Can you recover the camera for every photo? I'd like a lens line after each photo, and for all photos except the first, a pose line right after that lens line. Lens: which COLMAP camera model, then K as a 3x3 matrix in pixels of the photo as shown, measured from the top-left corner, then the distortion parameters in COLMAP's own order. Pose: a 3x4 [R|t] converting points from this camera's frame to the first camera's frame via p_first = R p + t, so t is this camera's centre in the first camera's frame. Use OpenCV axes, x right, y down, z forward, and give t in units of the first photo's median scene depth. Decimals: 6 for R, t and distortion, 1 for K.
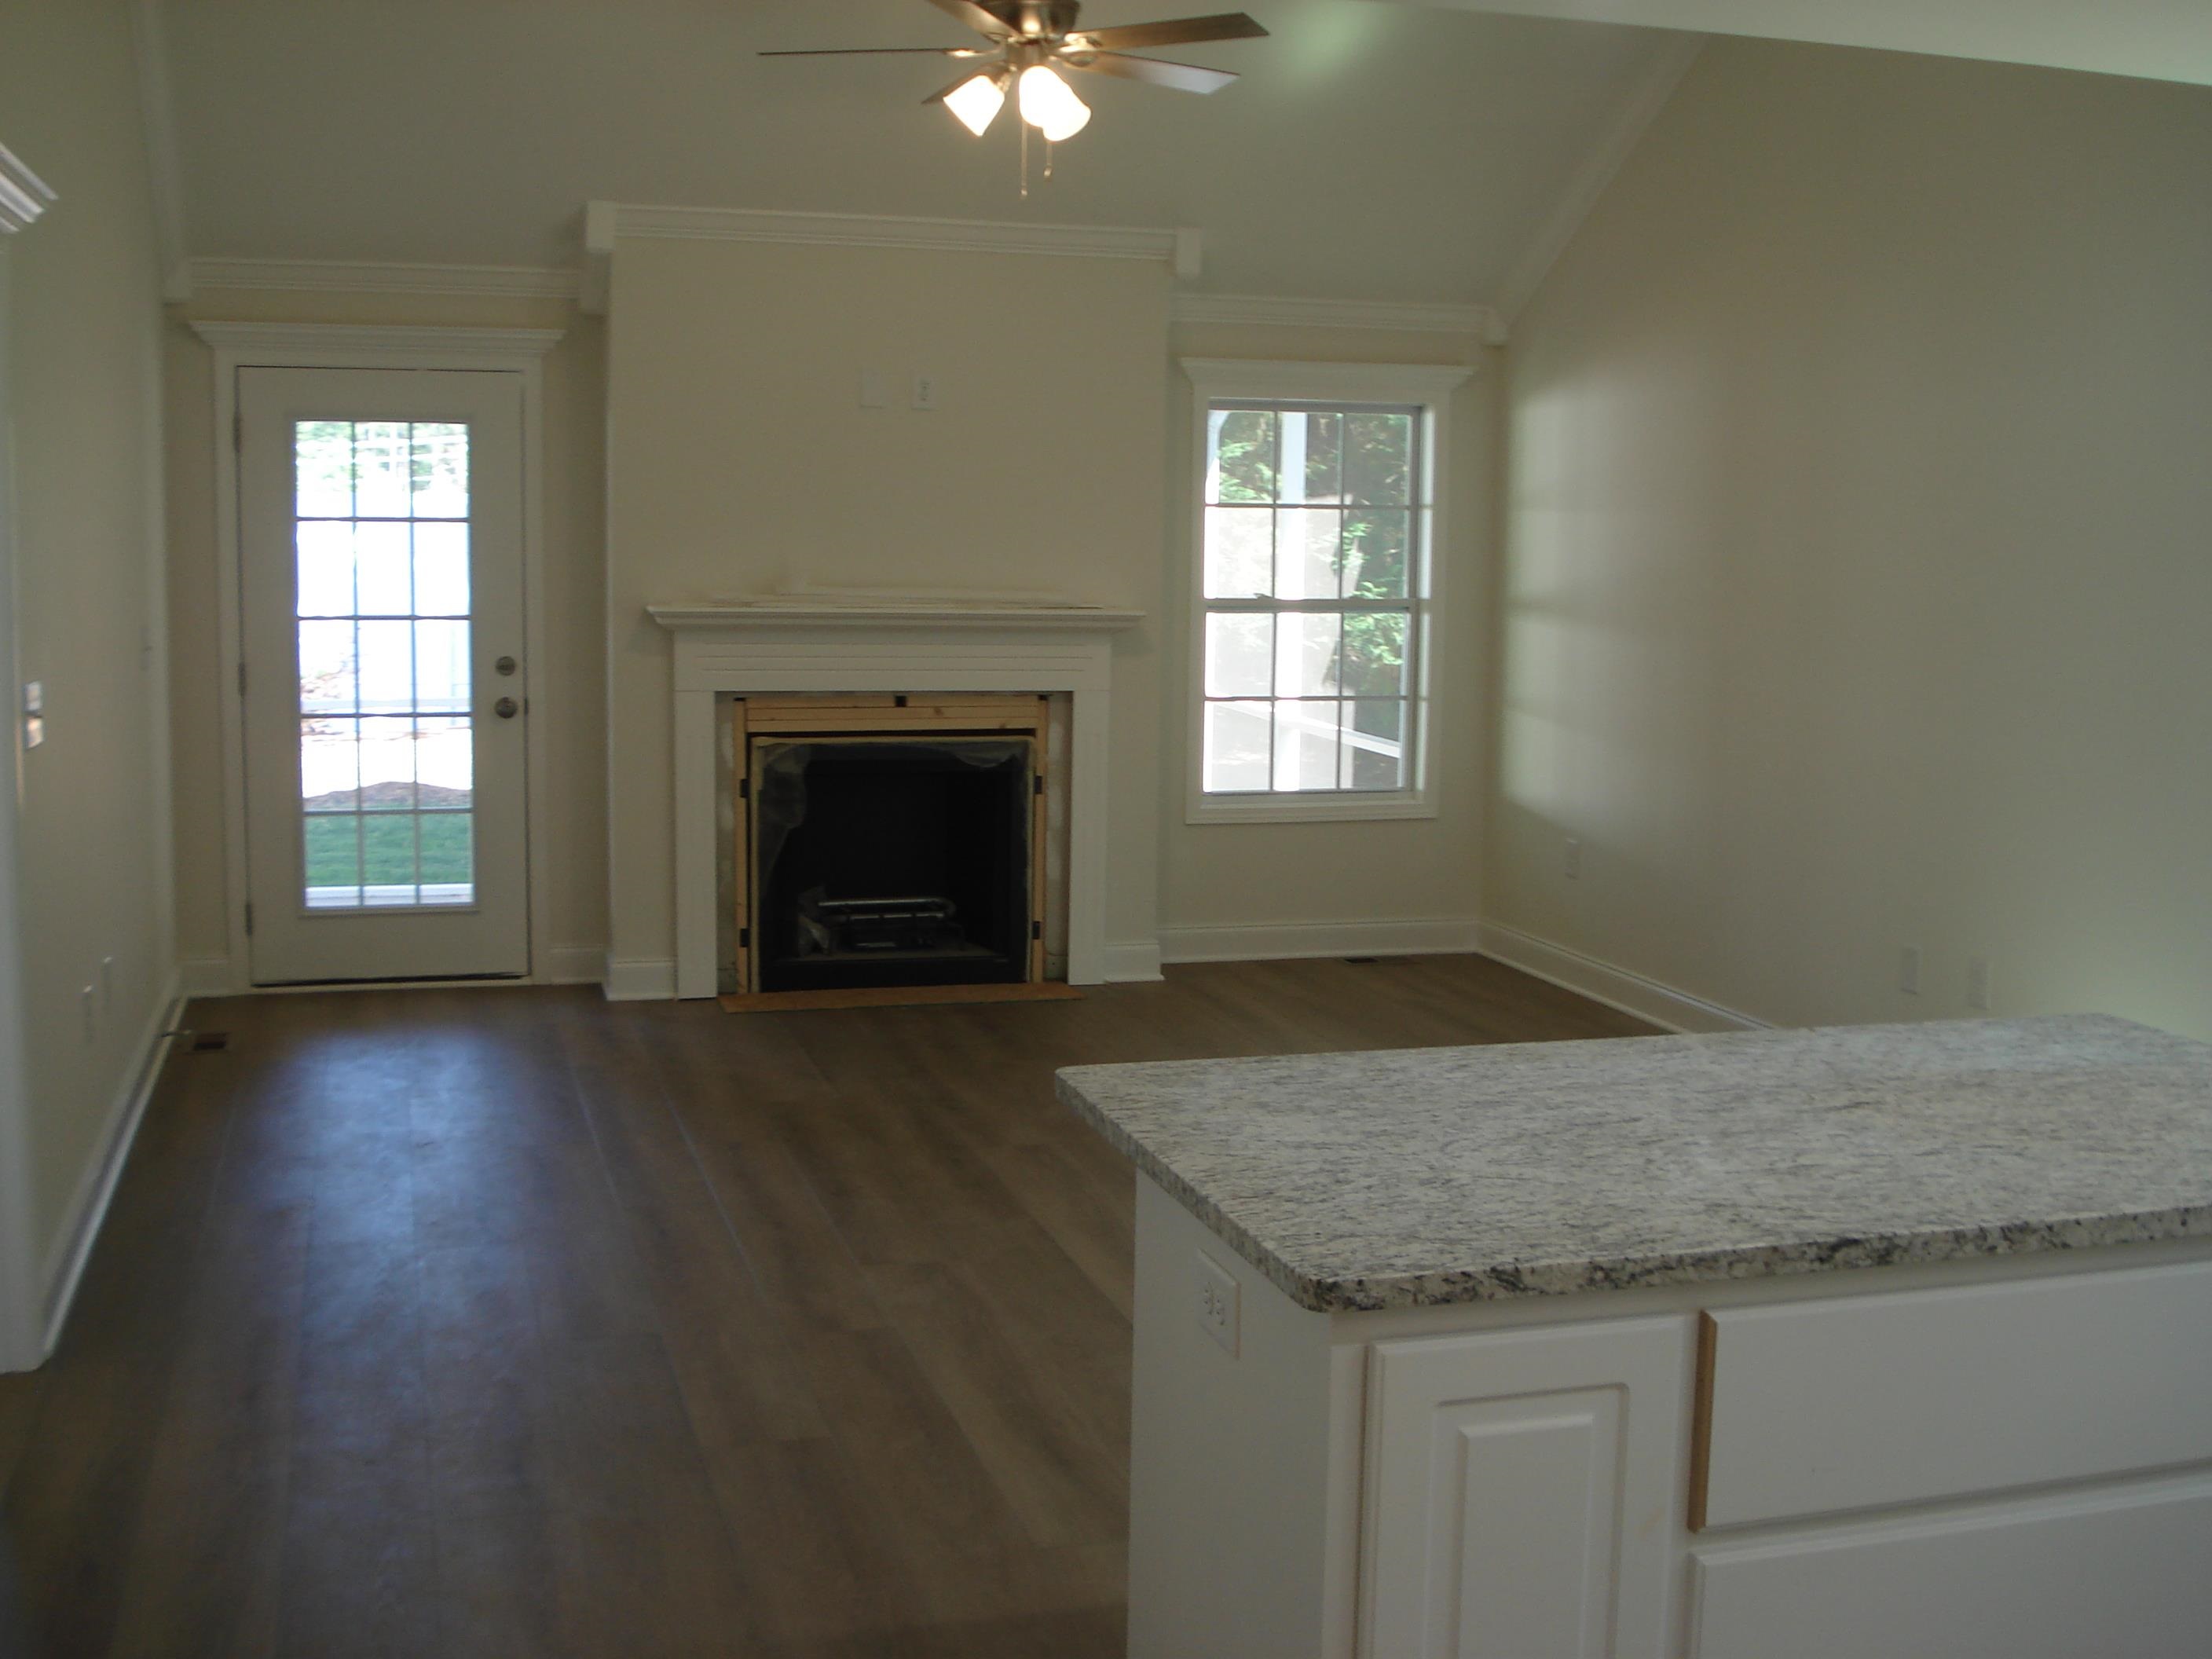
lens RADIAL K [[2502.9, 0, 1133.7], [0, 2502.9, 820.0], [0, 0, 1]] dist [-0.048069, -0.209308]
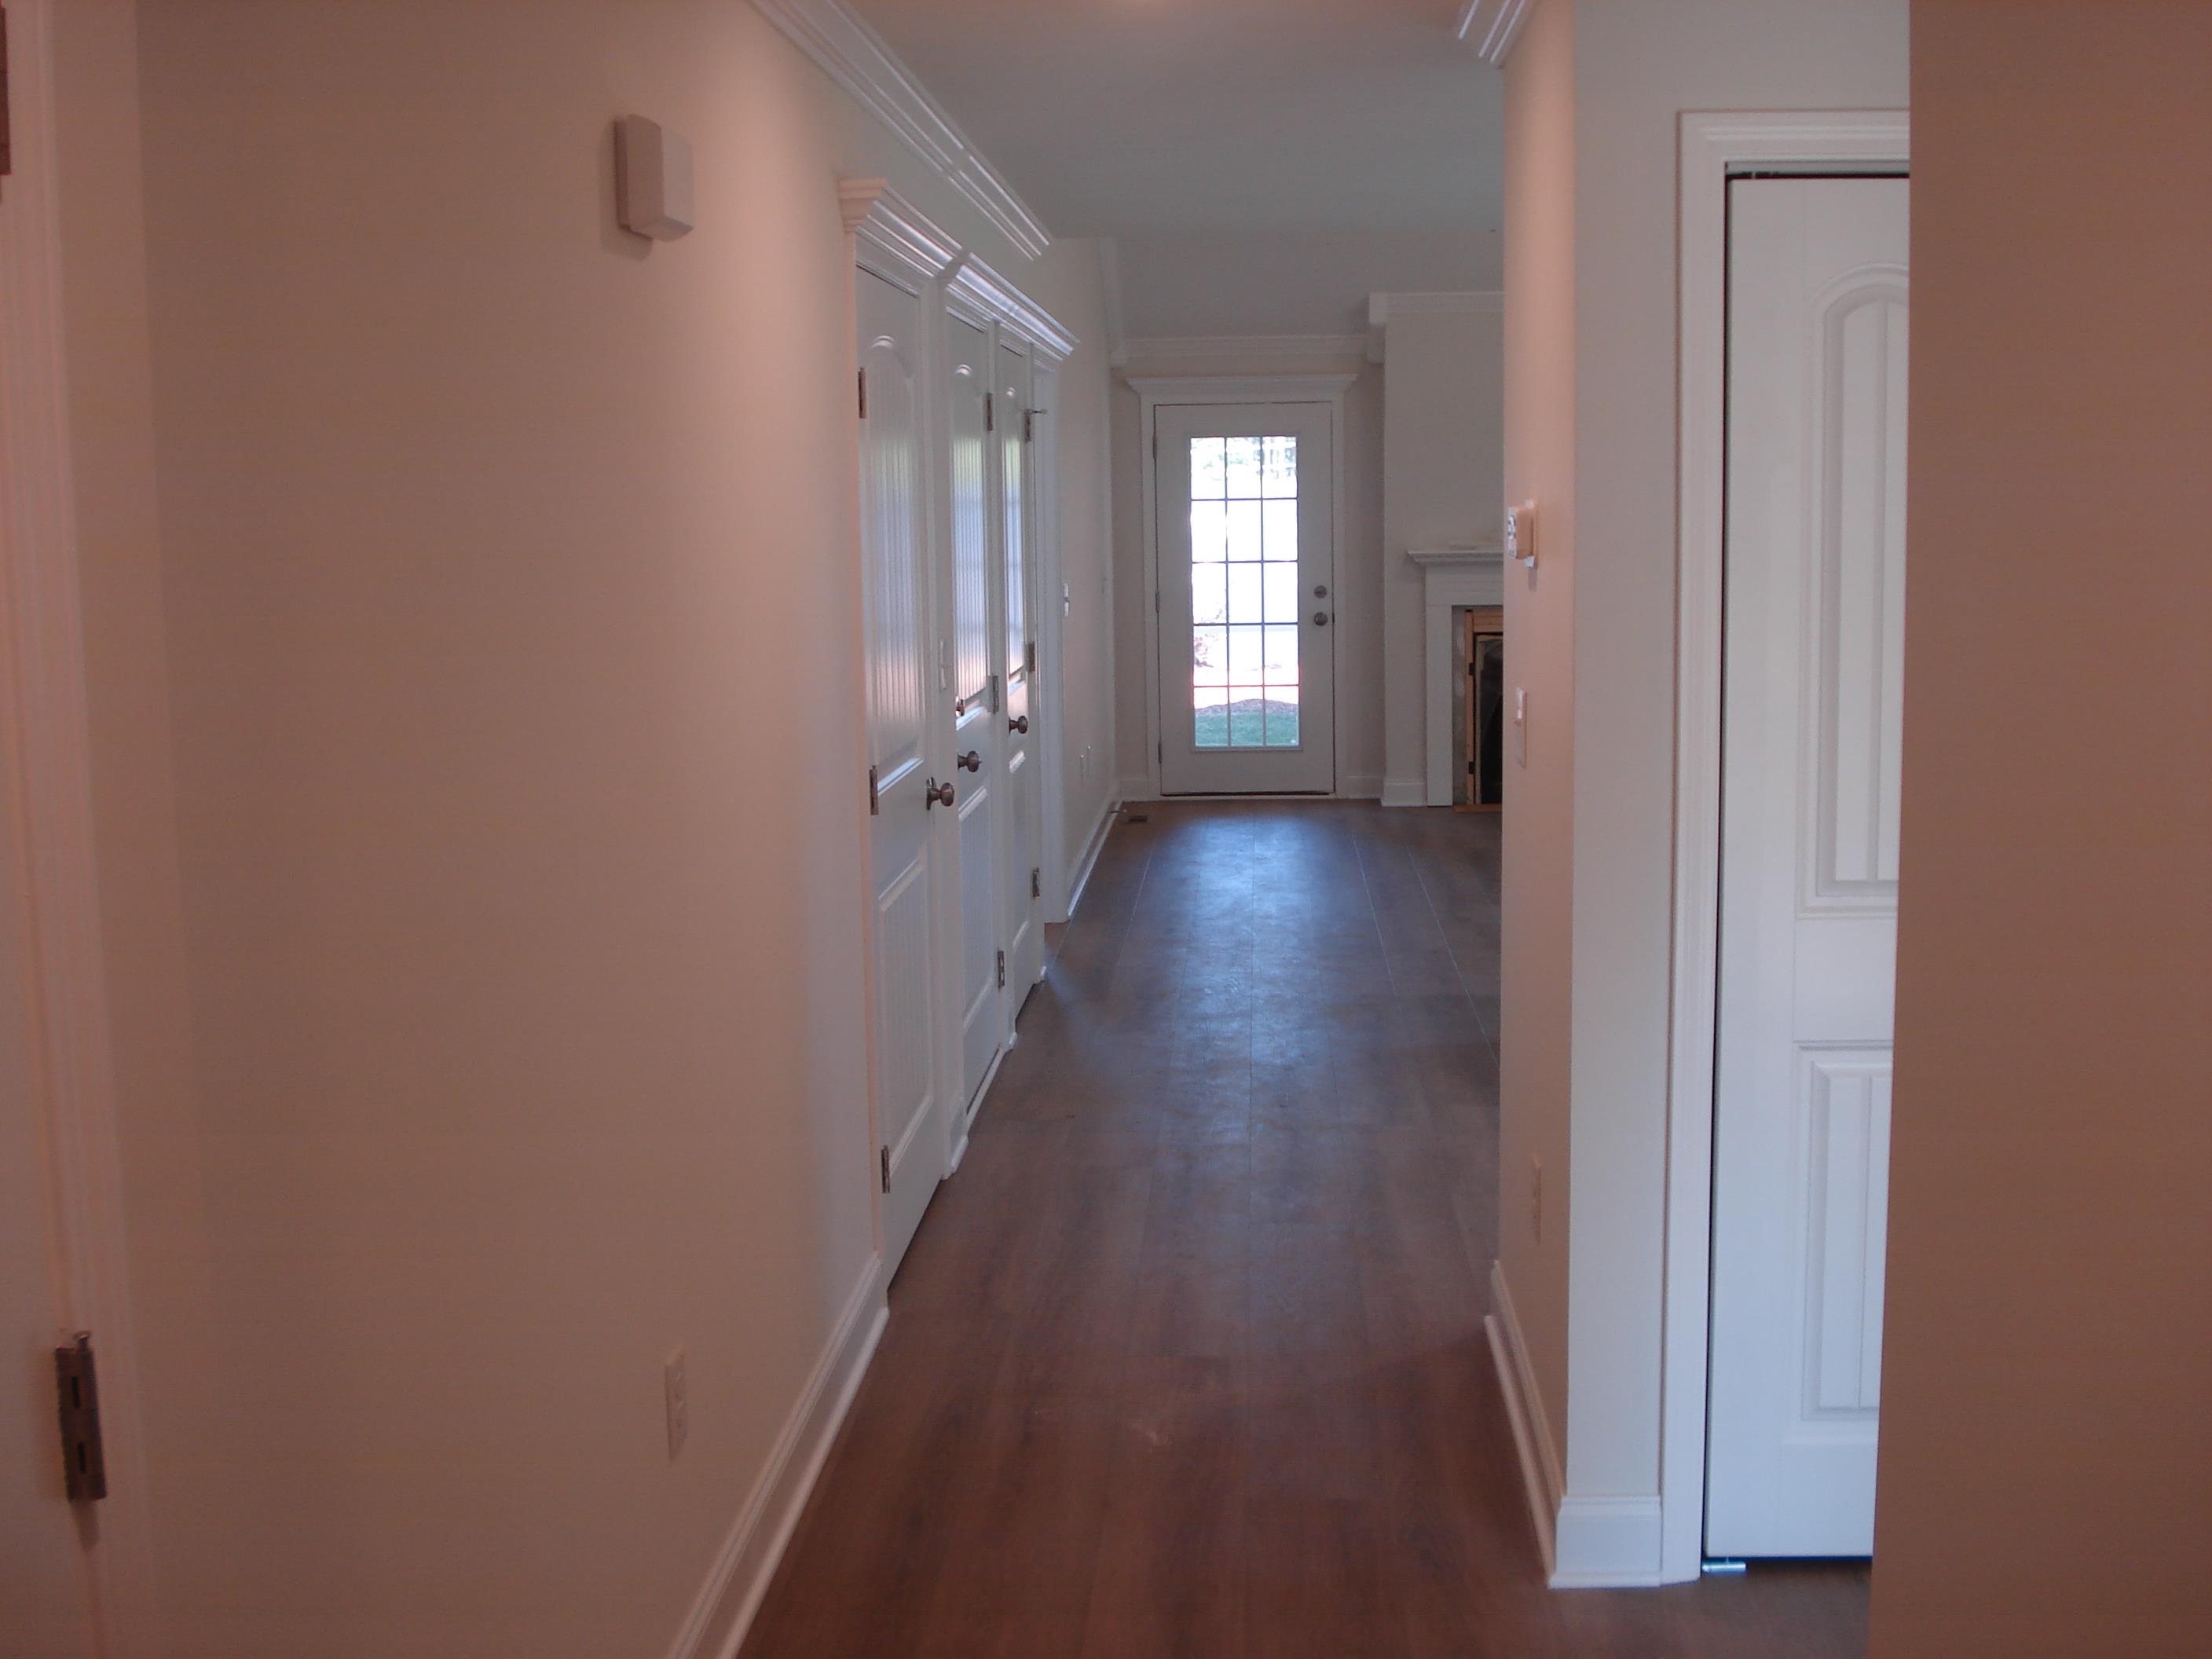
lens RADIAL K [[2502.9, 0, 1133.7], [0, 2502.9, 820.0], [0, 0, 1]] dist [-0.048069, -0.209308]
pose [[0.942563, 0.009879, -0.333883, 0.160320], [-0.009142, 0.999951, 0.003780, 0.075412], [0.333904, -0.000510, 0.942607, -0.508510]]
